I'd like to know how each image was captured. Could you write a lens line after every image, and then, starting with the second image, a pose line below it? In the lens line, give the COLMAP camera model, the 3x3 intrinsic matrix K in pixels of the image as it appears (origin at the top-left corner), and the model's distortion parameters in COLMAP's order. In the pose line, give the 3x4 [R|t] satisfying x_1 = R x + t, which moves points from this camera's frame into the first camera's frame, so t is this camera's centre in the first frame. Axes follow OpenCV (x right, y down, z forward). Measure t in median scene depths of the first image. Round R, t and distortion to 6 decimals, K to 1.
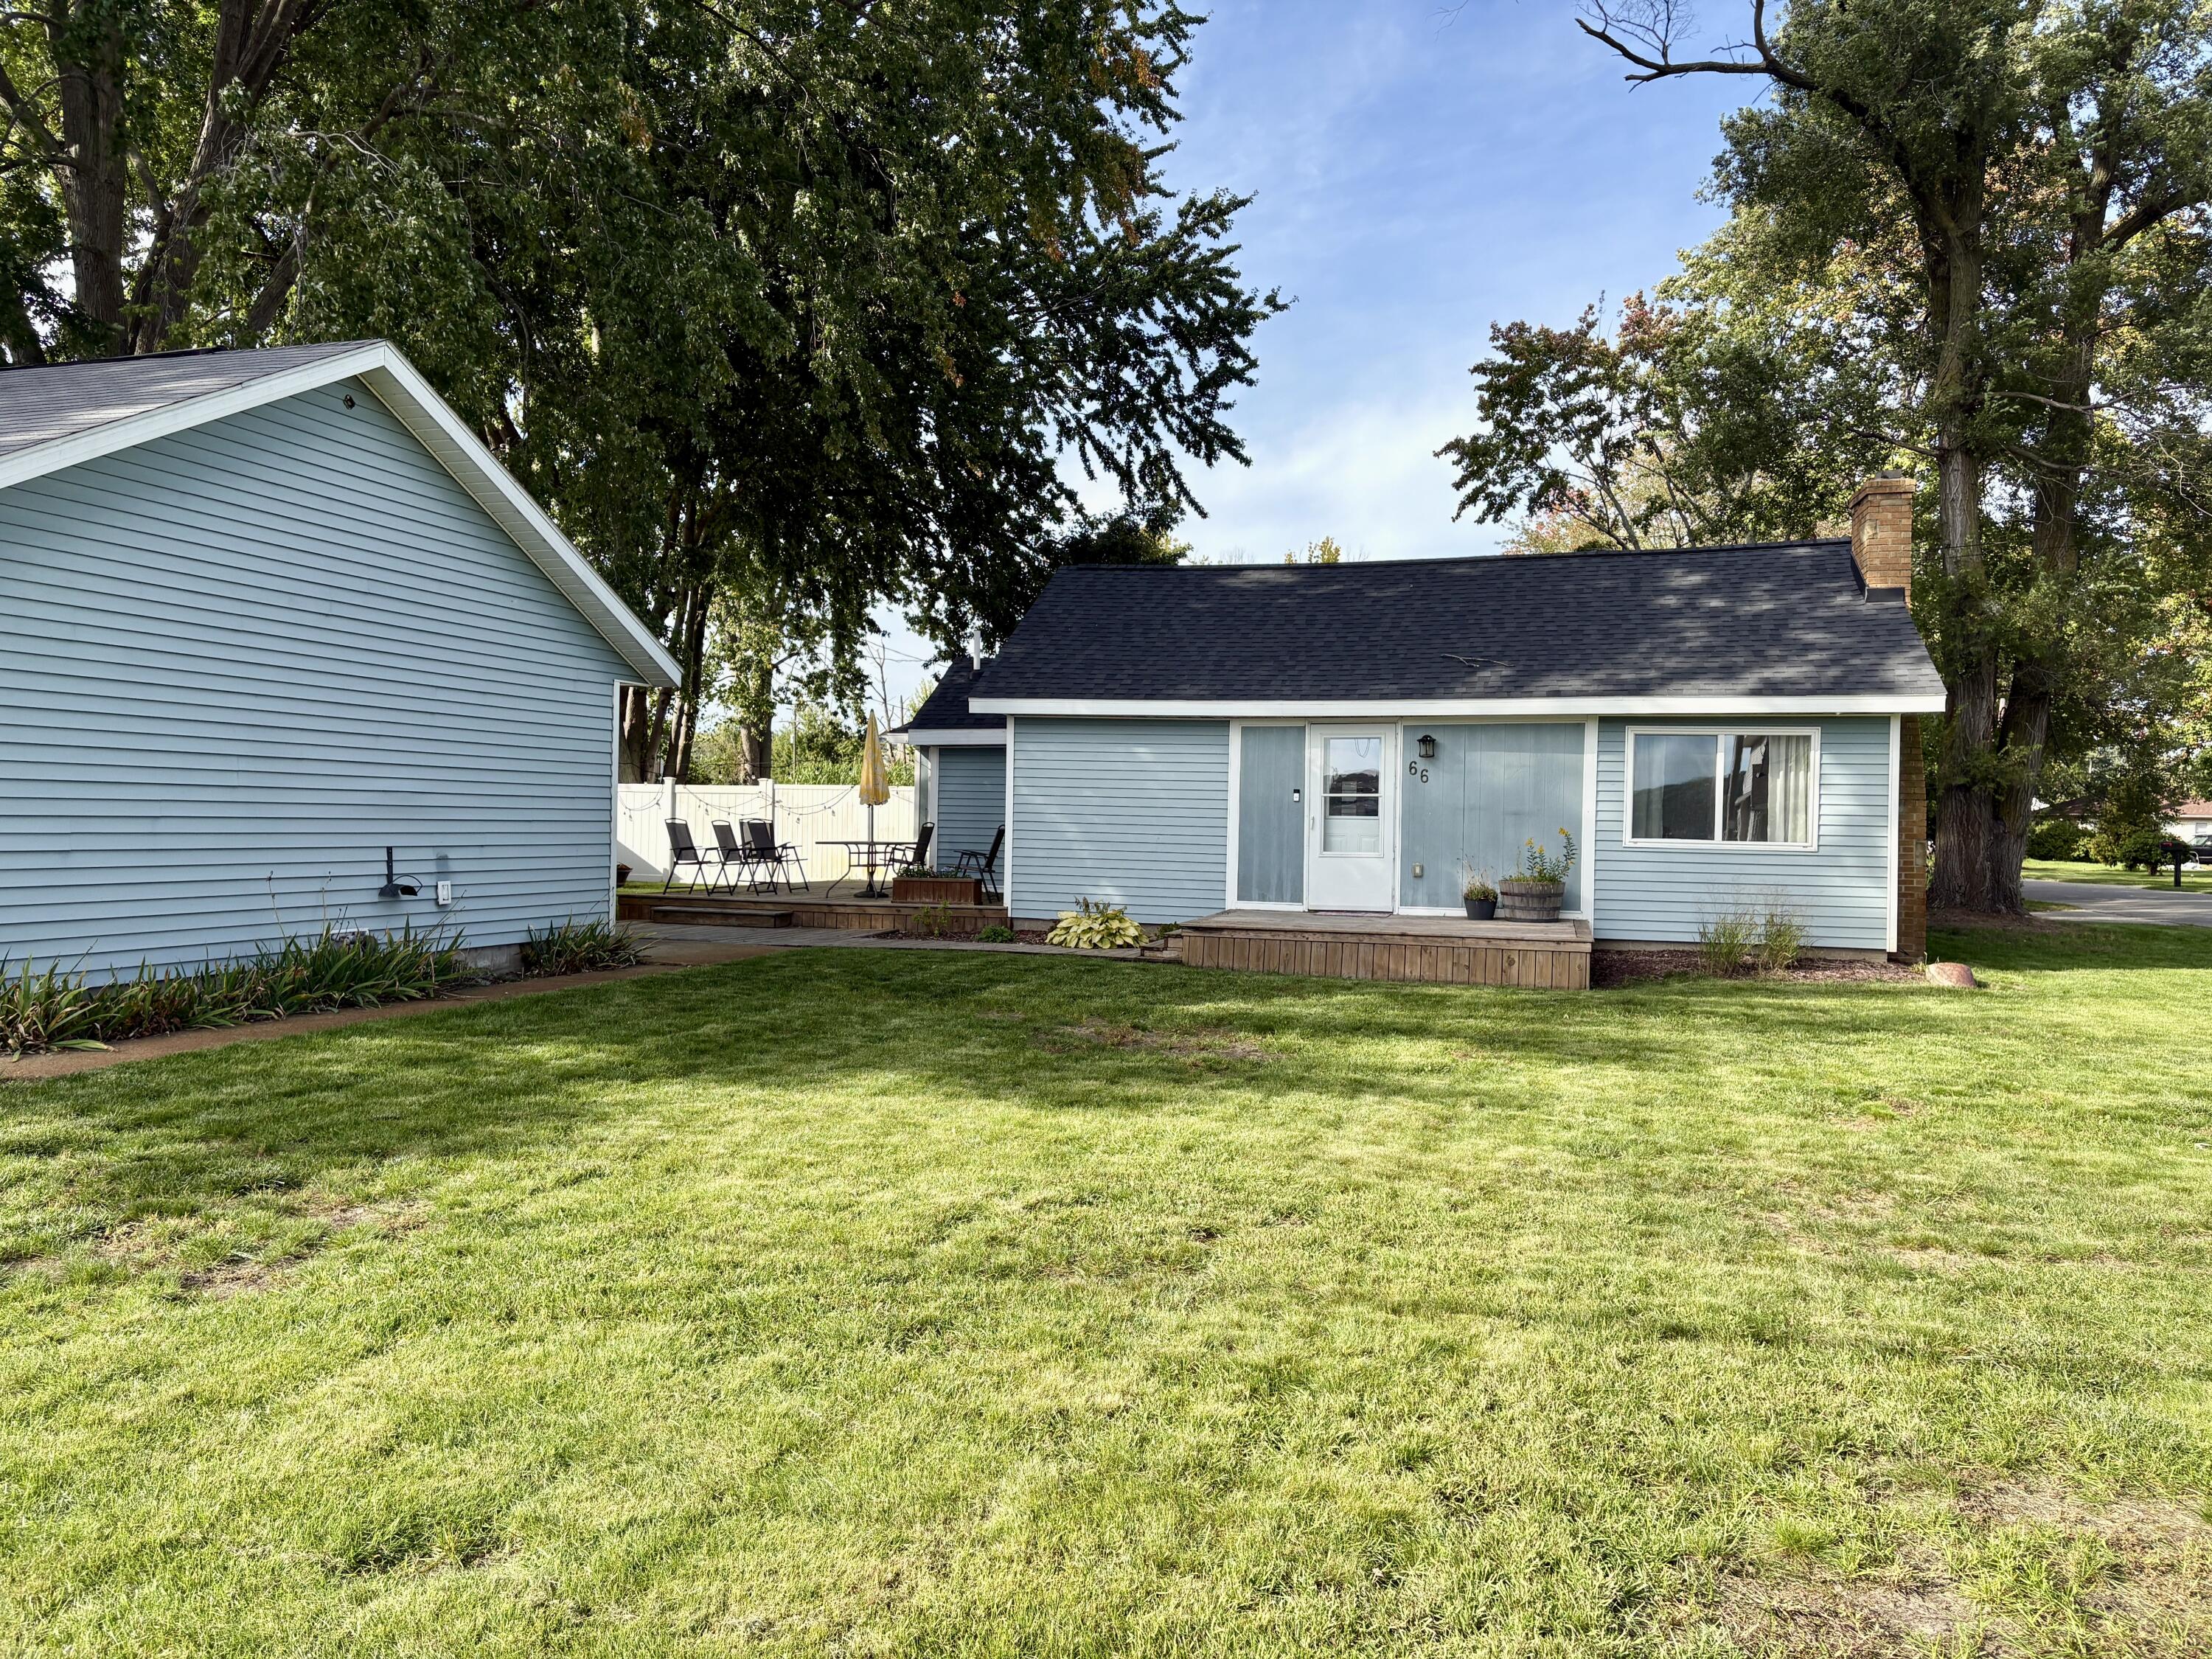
lens RADIAL K [[1671.7, 0, 1106.0], [0, 1671.7, 829.5], [0, 0, 1]] dist [0.062177, -0.068770]
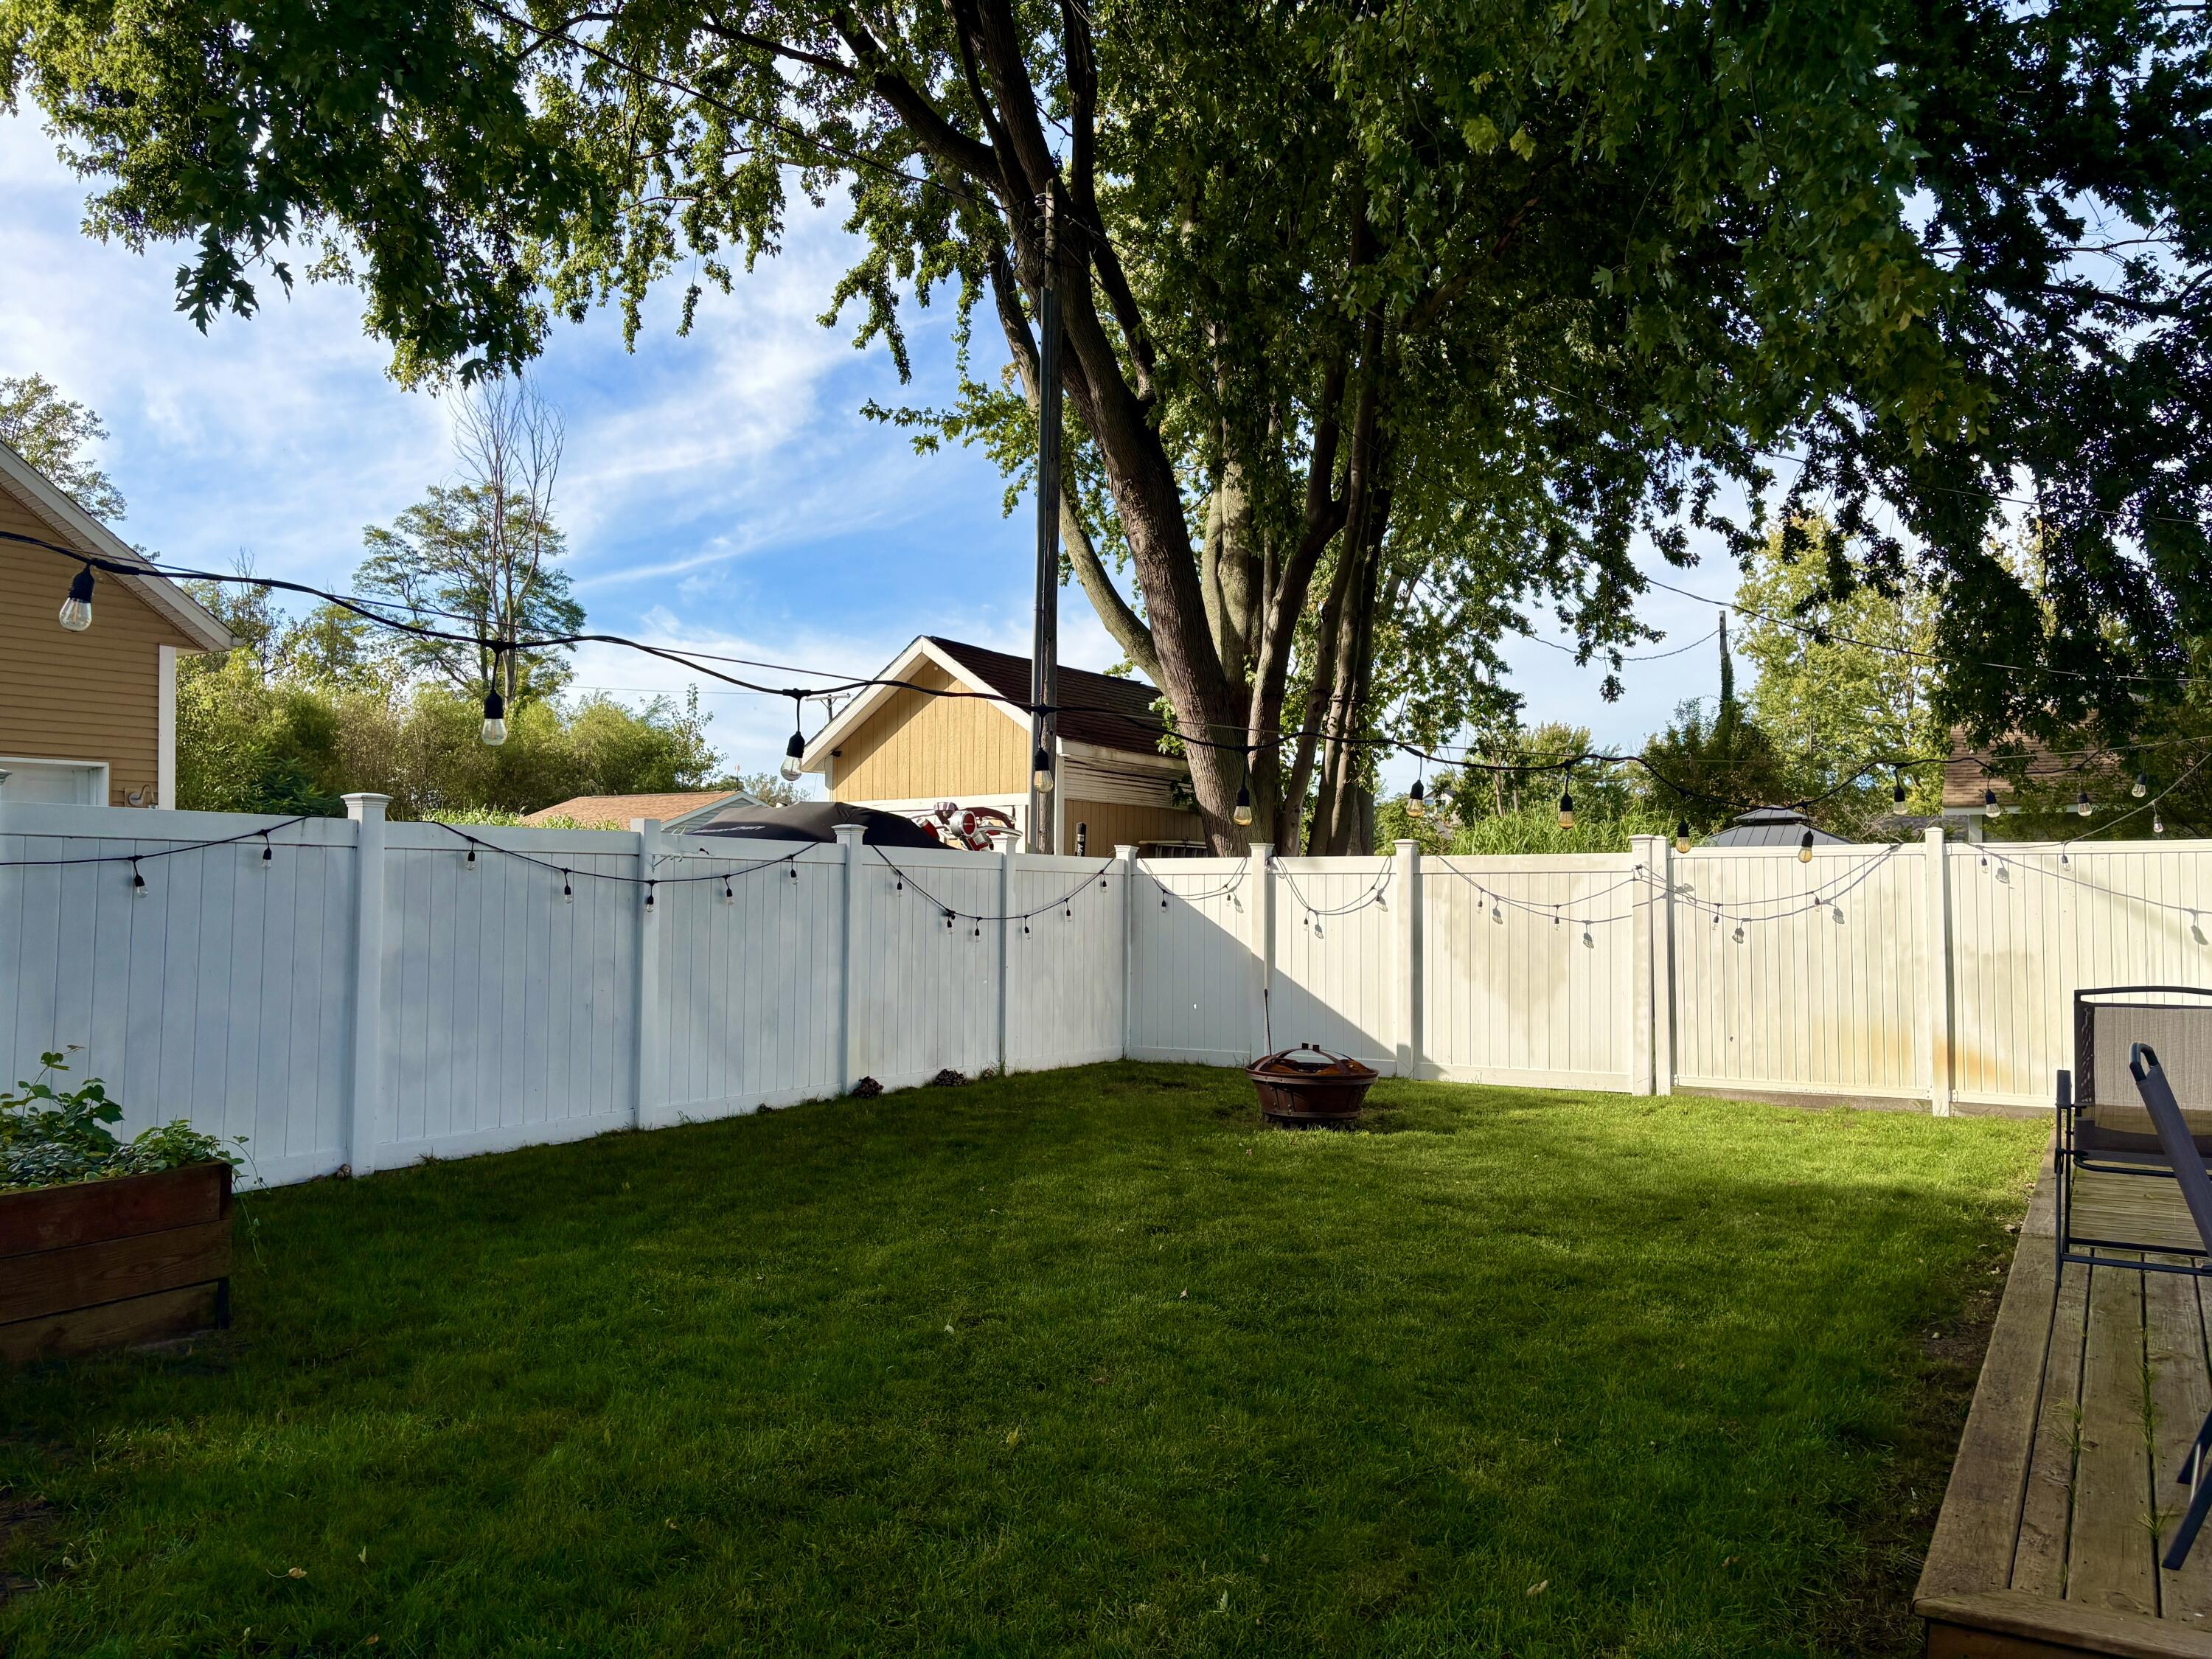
lens RADIAL K [[1663.6, 0, 1133.9], [0, 1663.6, 834.0], [0, 0, 1]] dist [0.061701, -0.074391]
pose [[0.960548, -0.030814, -0.276402, -0.339382], [0.019740, 0.998890, -0.042759, -0.024876], [0.277413, 0.035616, 0.960091, 0.923859]]
